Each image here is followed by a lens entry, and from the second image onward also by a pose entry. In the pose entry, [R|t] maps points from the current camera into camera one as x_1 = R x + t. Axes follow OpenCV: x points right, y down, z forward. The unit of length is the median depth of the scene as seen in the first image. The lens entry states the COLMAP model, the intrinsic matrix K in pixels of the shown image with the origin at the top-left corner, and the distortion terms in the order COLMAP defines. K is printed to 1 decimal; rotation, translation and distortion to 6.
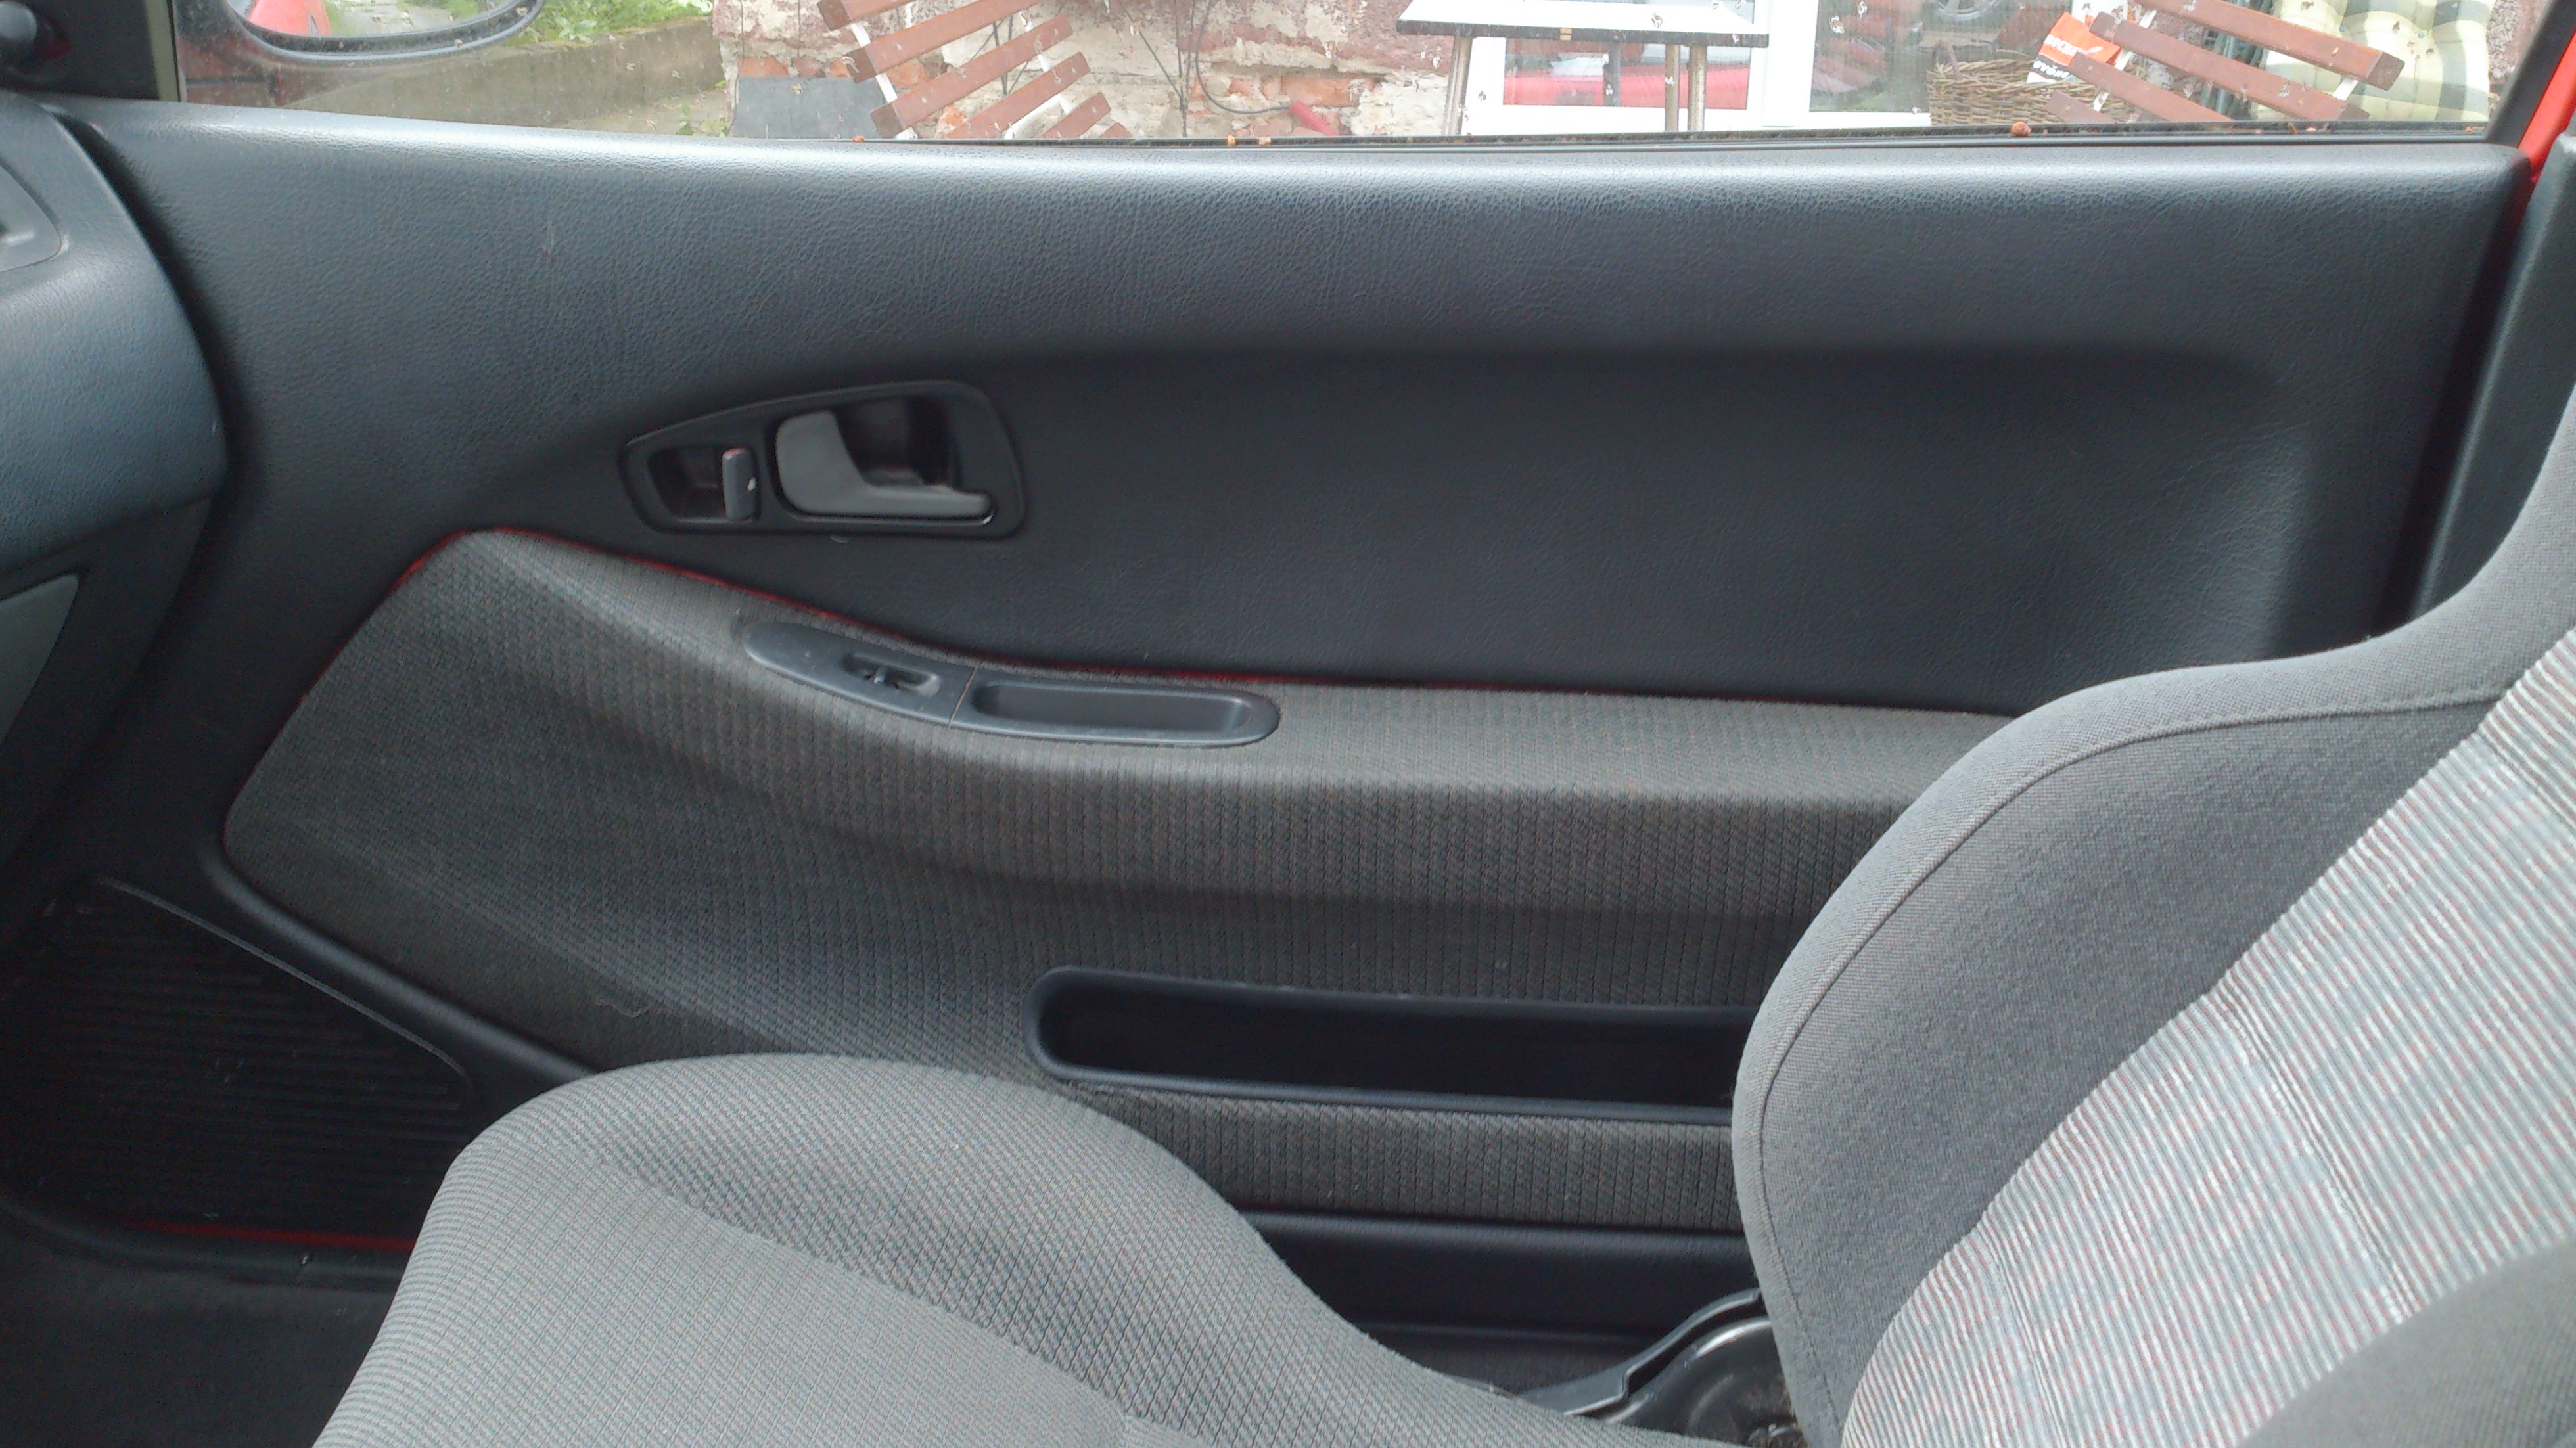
lens RADIAL K [[2763.5, 0, 1223.0], [0, 2763.5, 733.3], [0, 0, 1]] dist [0.132028, -0.224979]
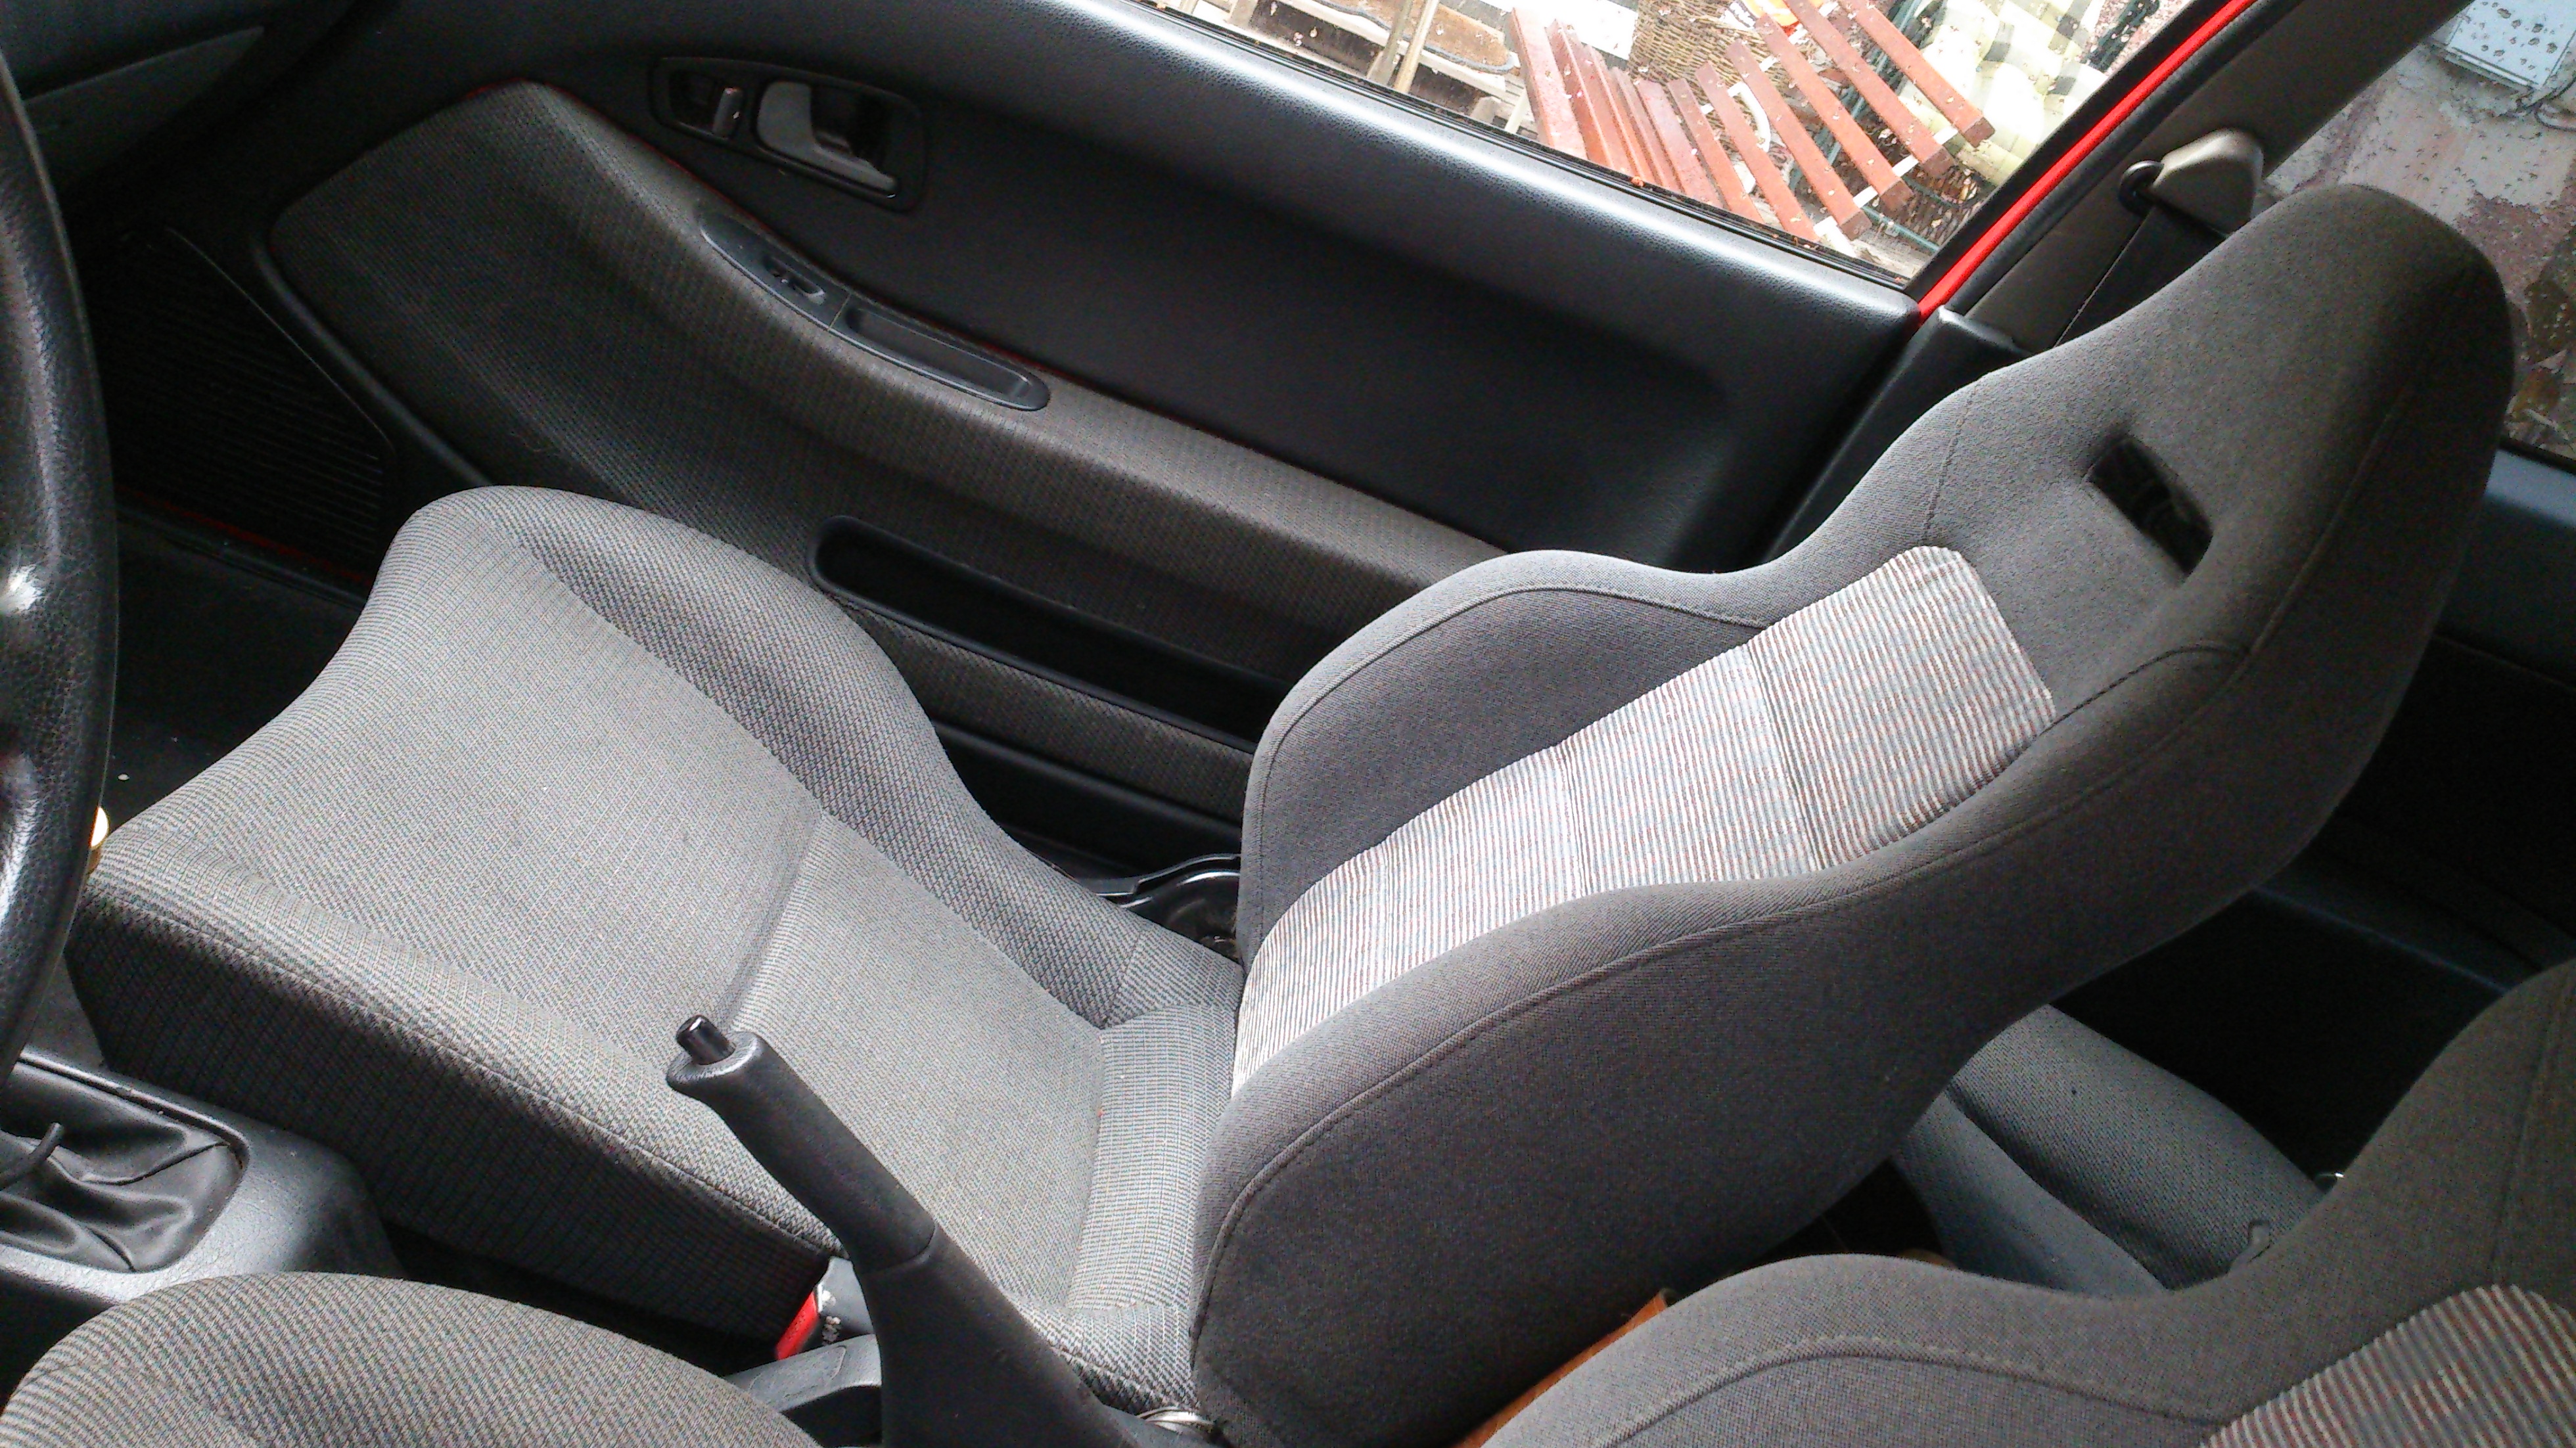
lens RADIAL K [[2763.5, 0, 1223.0], [0, 2763.5, 733.3], [0, 0, 1]] dist [0.132028, -0.224979]
pose [[0.937099, 0.294432, 0.187498, -0.114880], [-0.315454, 0.944298, 0.093758, -0.005151], [-0.149448, -0.147007, 0.977780, -0.459732]]
